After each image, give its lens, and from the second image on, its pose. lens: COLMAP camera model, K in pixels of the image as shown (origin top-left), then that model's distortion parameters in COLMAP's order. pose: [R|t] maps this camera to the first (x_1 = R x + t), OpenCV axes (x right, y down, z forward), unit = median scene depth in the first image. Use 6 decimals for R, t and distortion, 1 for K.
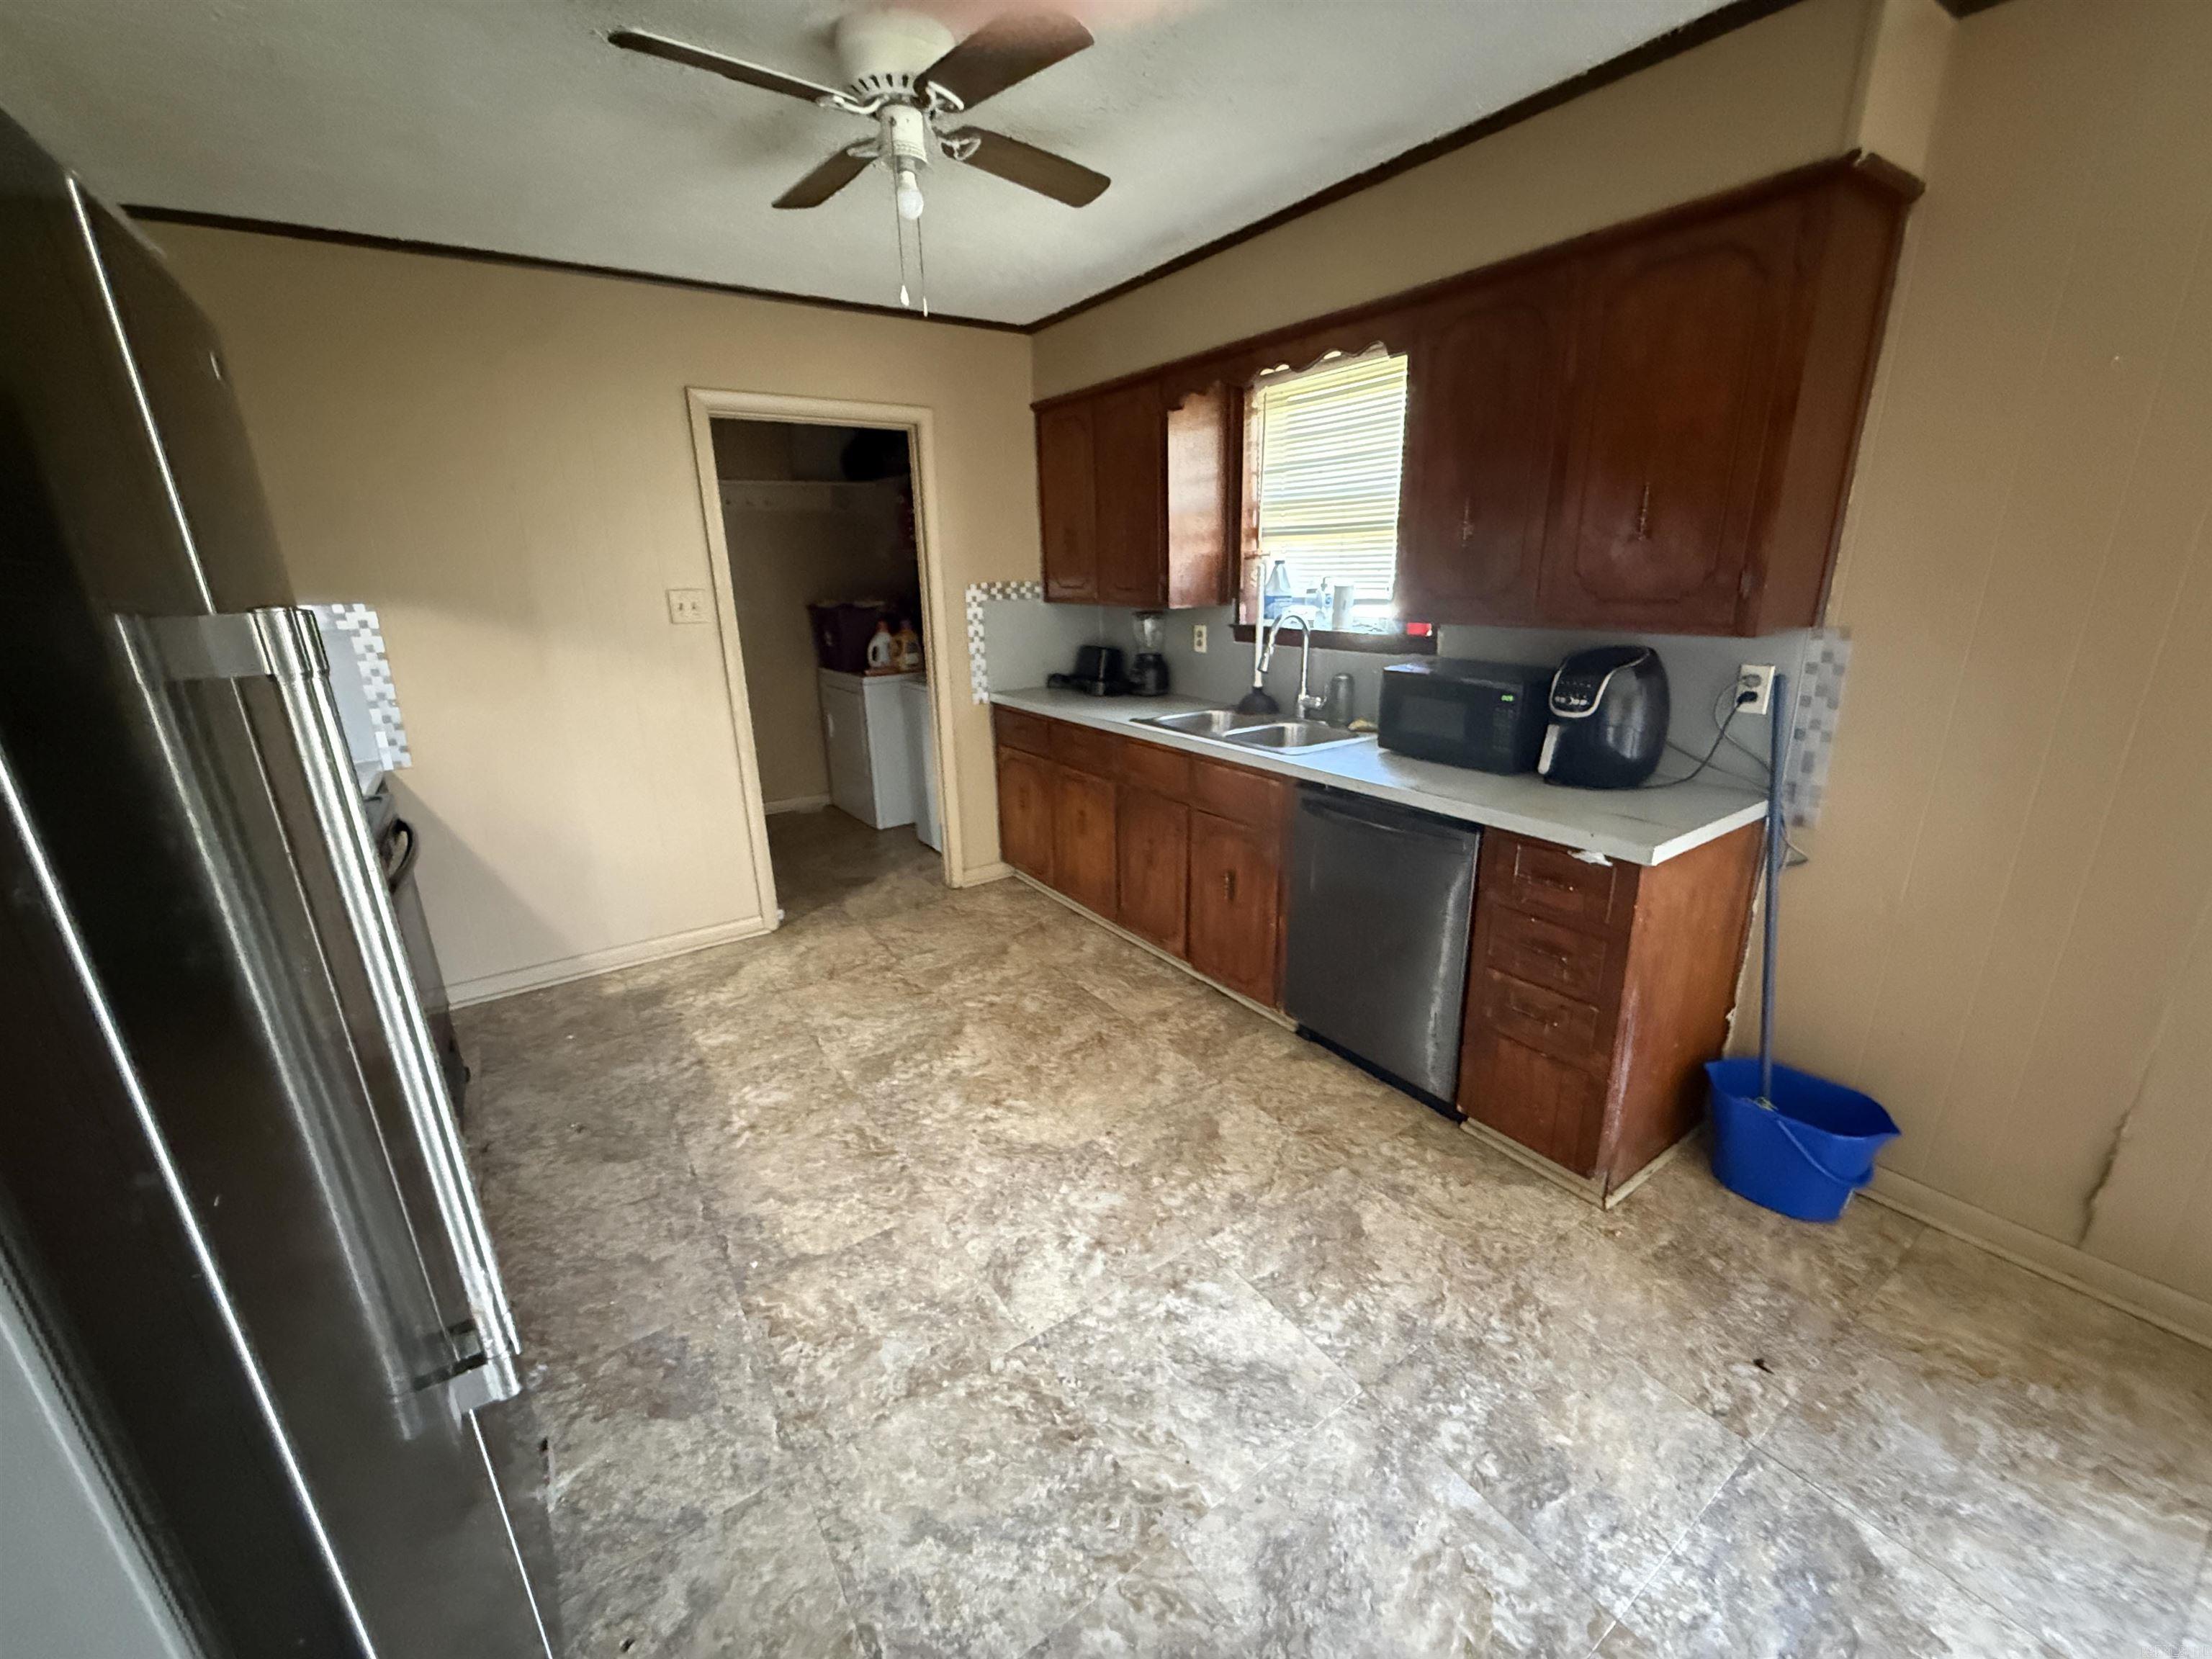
lens RADIAL K [[884.3, 0, 1096.3], [0, 884.3, 834.0], [0, 0, 1]] dist [0.002396, 0.000243]
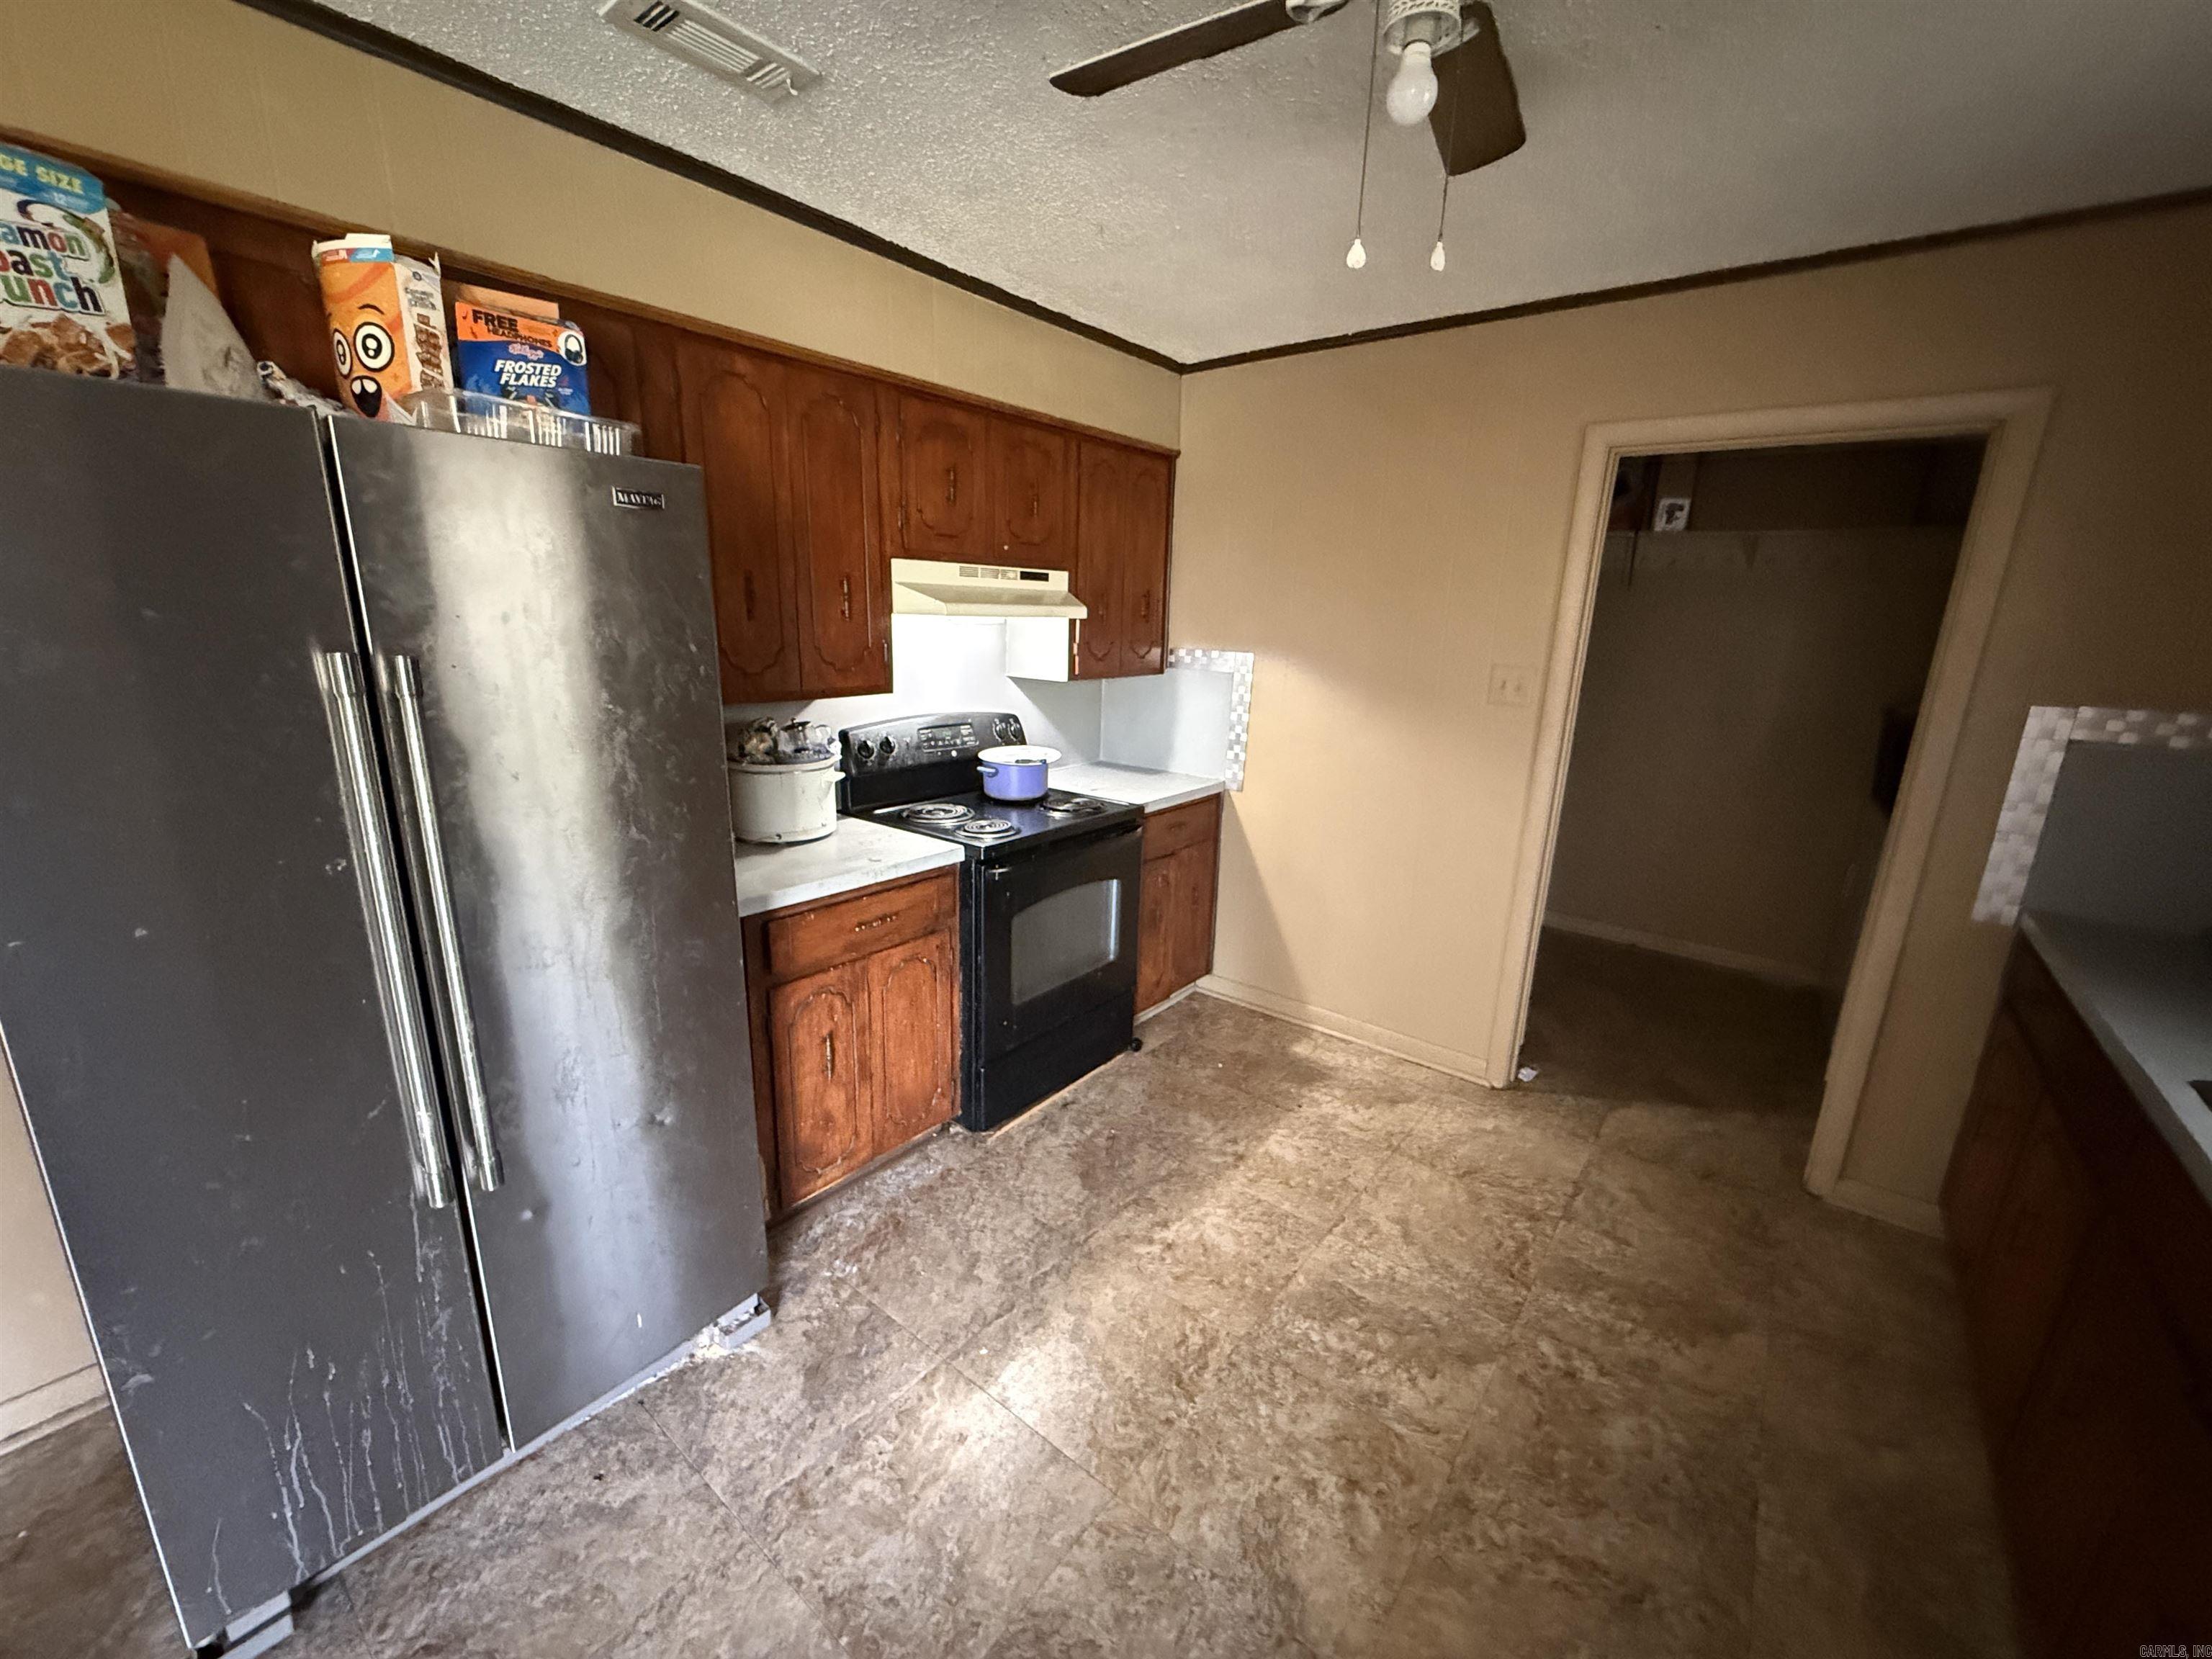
lens RADIAL K [[884.3, 0, 1098.8], [0, 884.3, 831.7], [0, 0, 1]] dist [0.002396, 0.000243]
pose [[0.296017, 0.263900, -0.918004, 0.259138], [-0.316134, 0.933980, 0.166553, -0.162235], [0.901351, 0.240910, 0.359902, 0.426241]]
